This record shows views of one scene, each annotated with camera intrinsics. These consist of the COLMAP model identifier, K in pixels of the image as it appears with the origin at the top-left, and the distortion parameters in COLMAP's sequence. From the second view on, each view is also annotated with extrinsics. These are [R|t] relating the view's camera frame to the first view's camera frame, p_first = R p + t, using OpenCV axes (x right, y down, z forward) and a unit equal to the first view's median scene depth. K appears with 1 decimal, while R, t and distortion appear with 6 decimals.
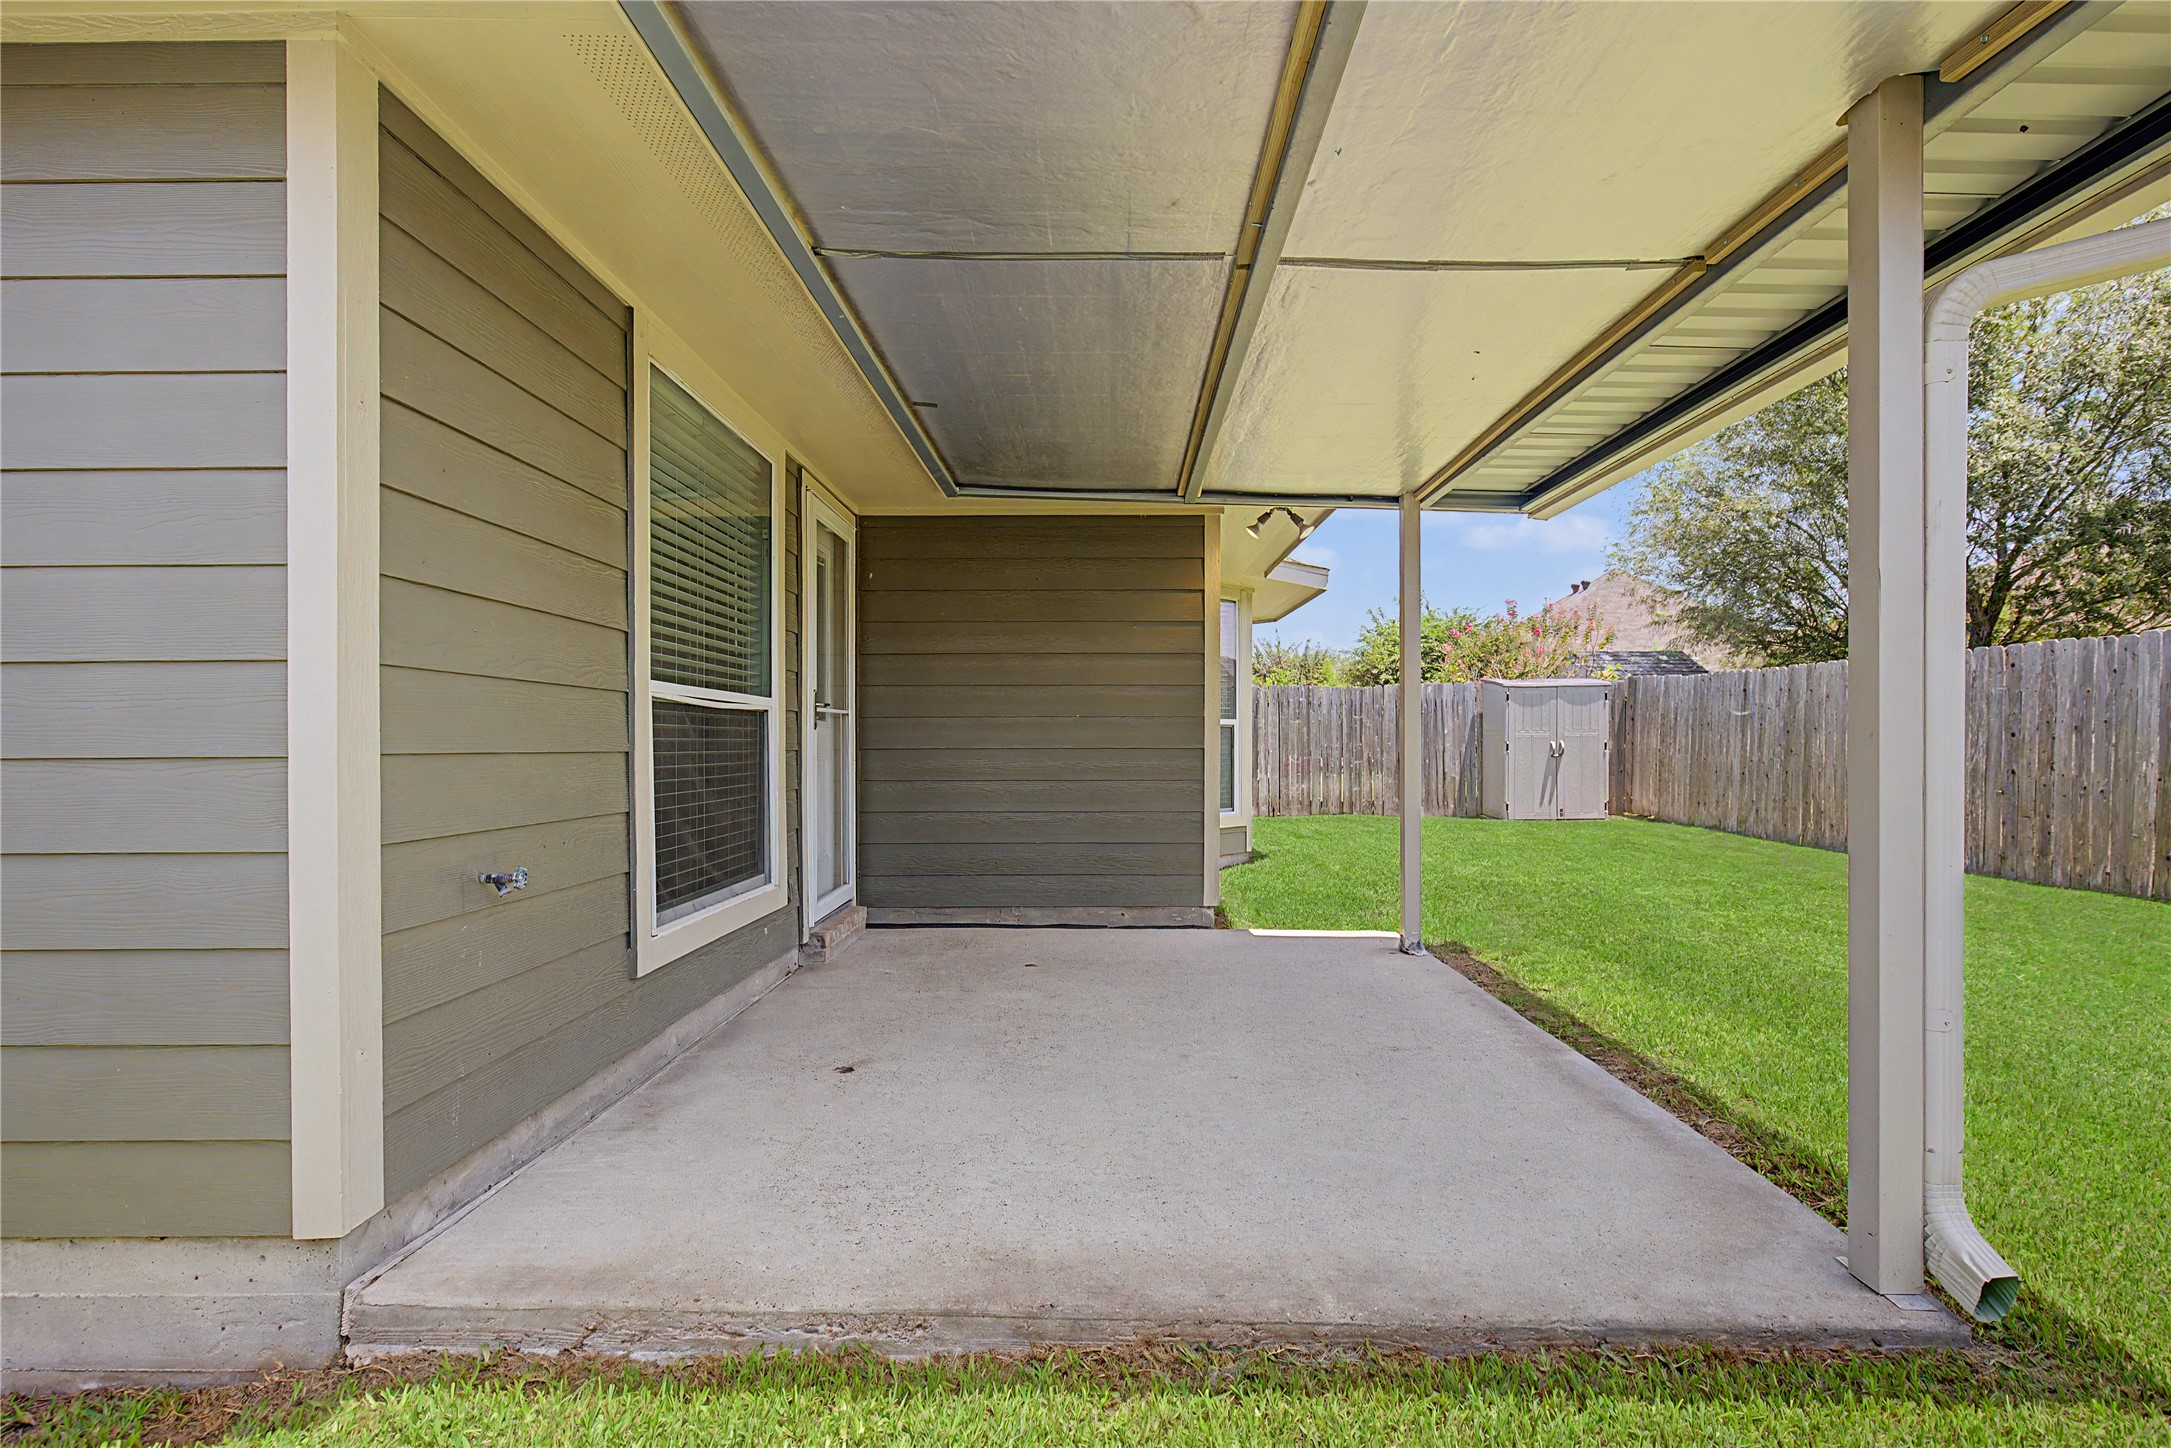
lens RADIAL K [[993.3, 0, 1098.2], [0, 993.3, 740.1], [0, 0, 1]] dist [0.010548, -0.000888]
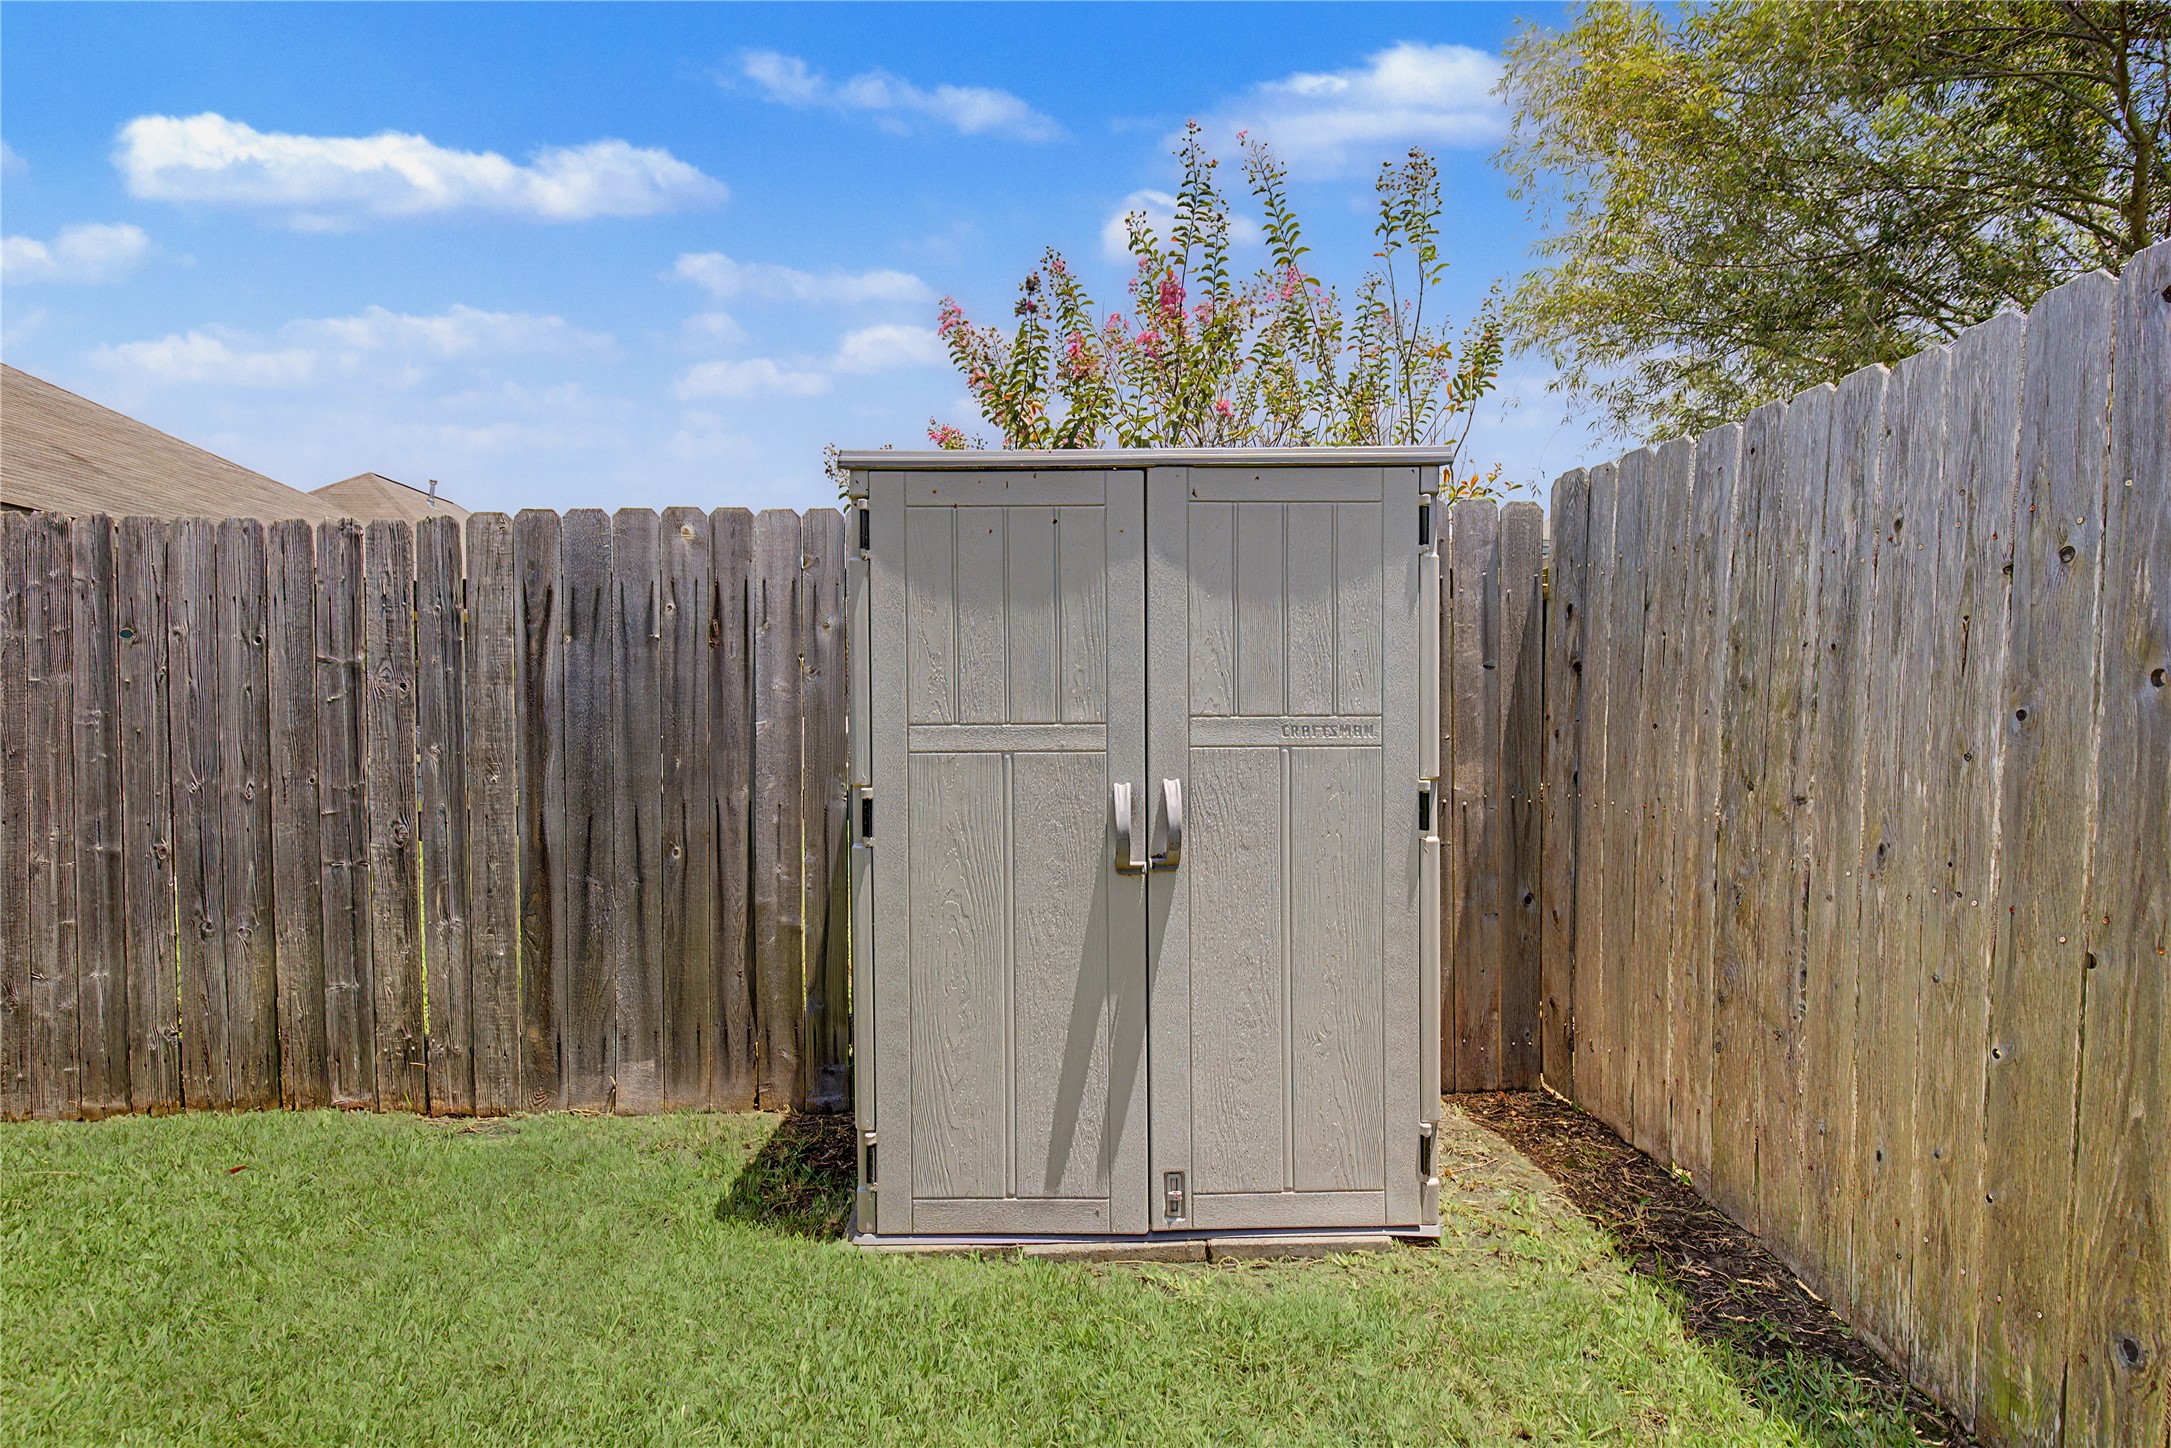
lens RADIAL K [[993.3, 0, 1089.6], [0, 993.3, 736.4], [0, 0, 1]] dist [0.010548, -0.000888]
pose [[0.999721, -0.002207, 0.023519, 0.446253], [0.001893, 0.999909, 0.013384, -0.009318], [-0.023546, -0.013335, 0.999634, 0.824600]]
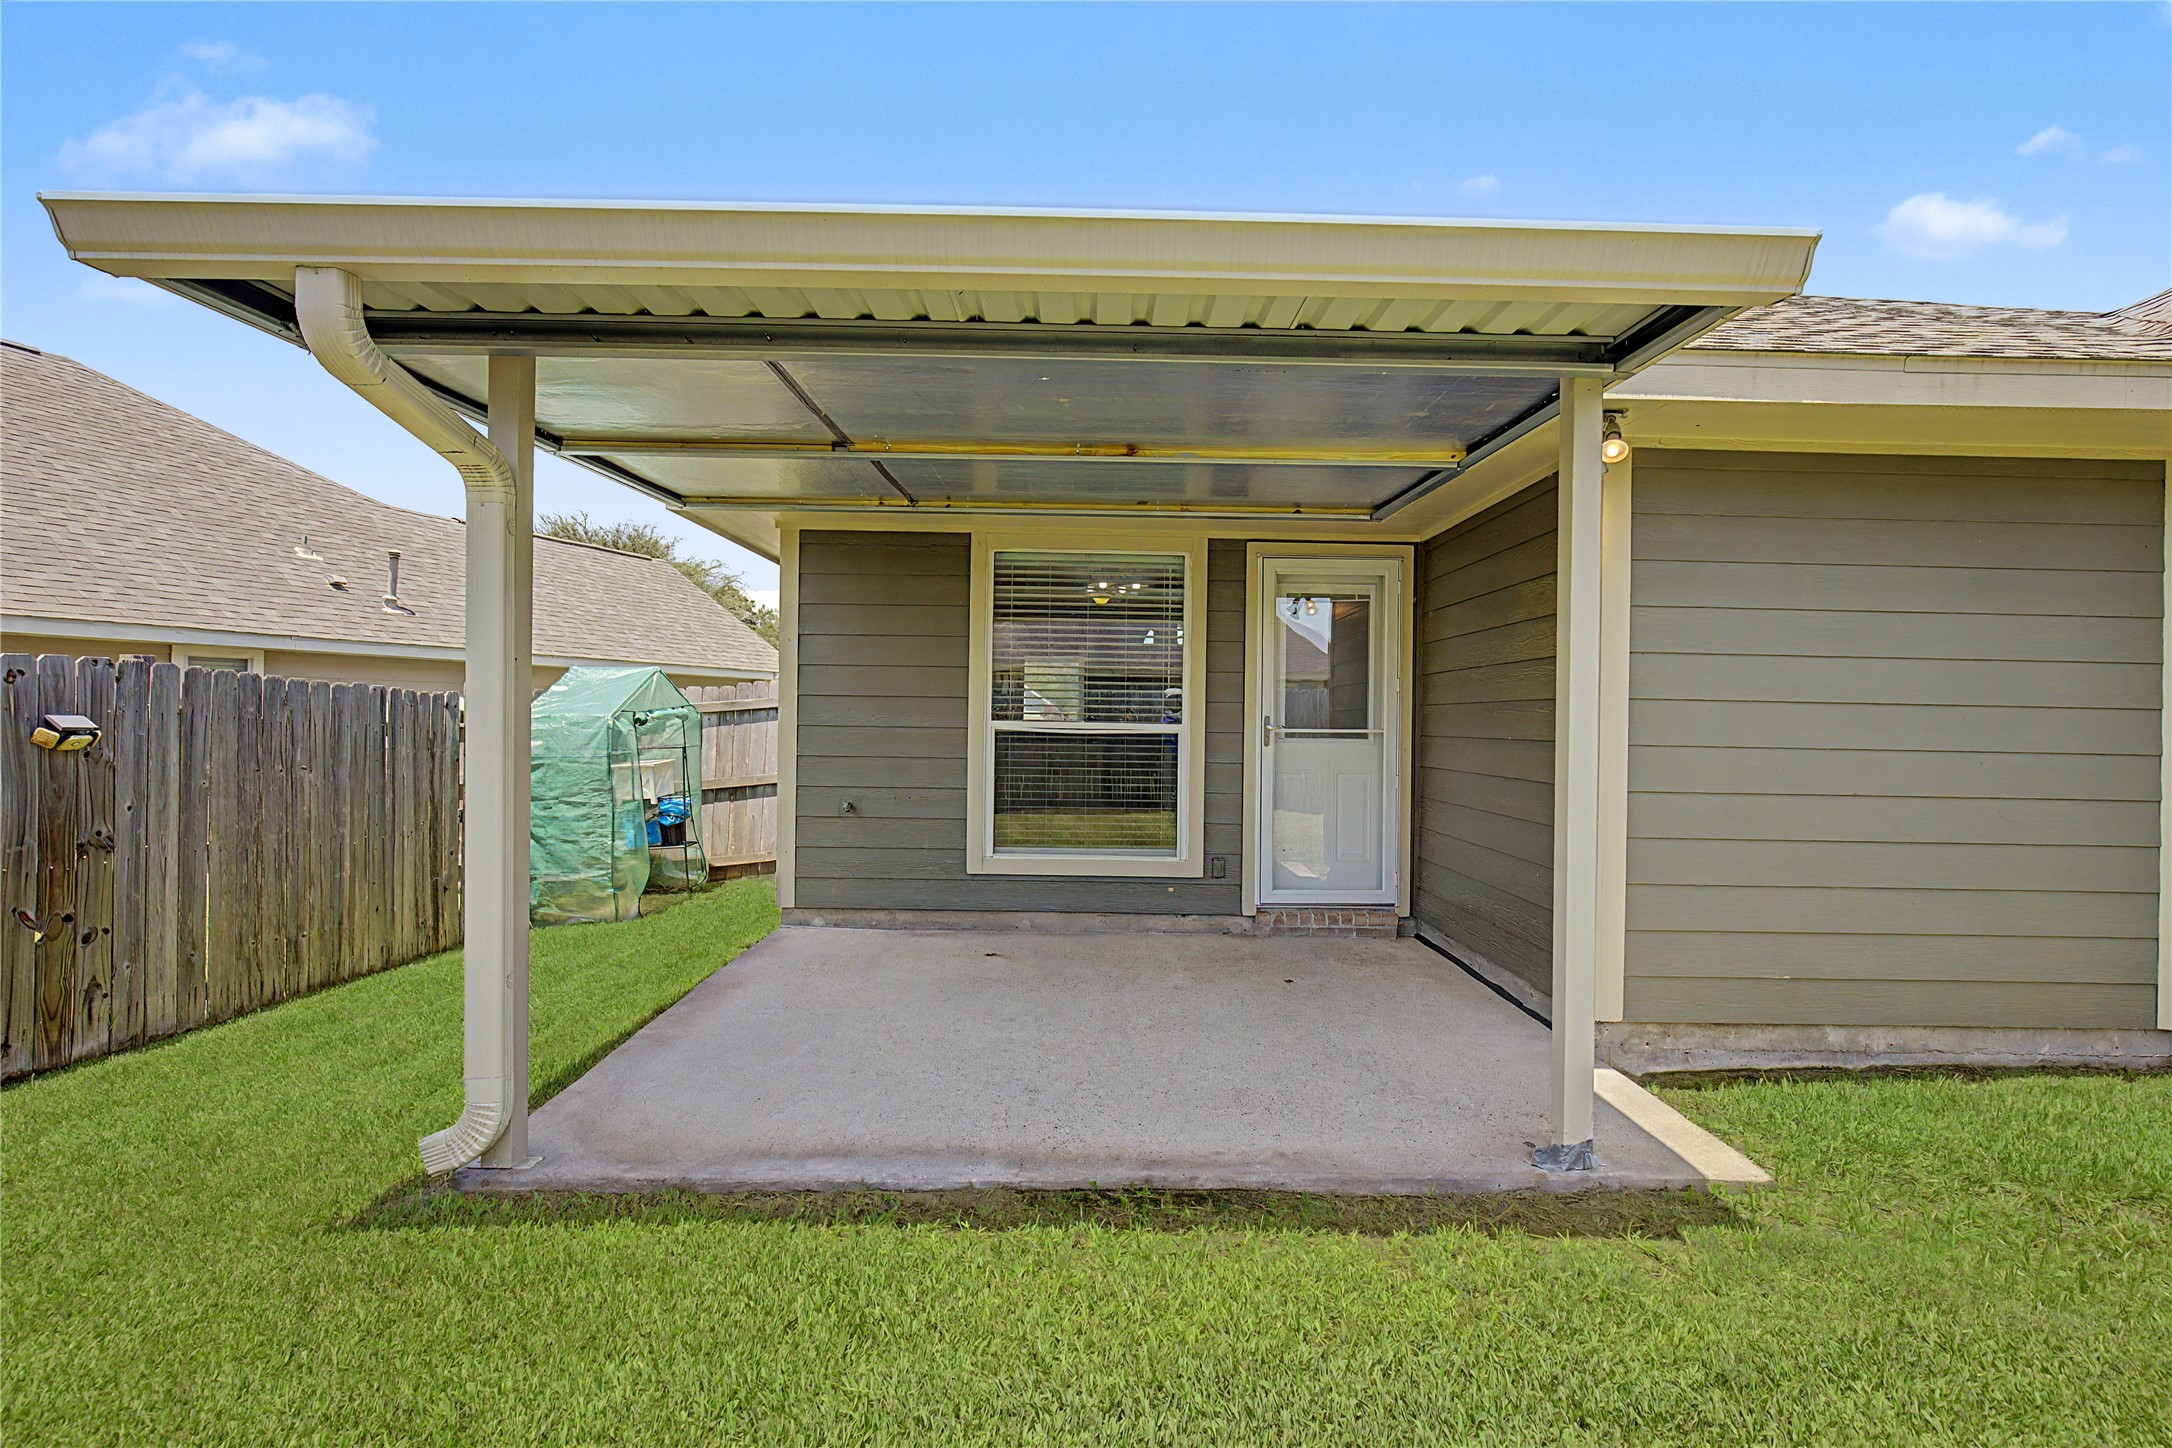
lens RADIAL K [[958.8, 0, 1104.7], [0, 958.8, 740.5], [0, 0, 1]] dist [0.000241, -0.000049]
pose [[0.015062, -0.002322, -0.999884, 0.339279], [-0.014118, 0.999897, -0.002534, -0.004821], [0.999787, 0.014154, 0.015028, 0.295189]]
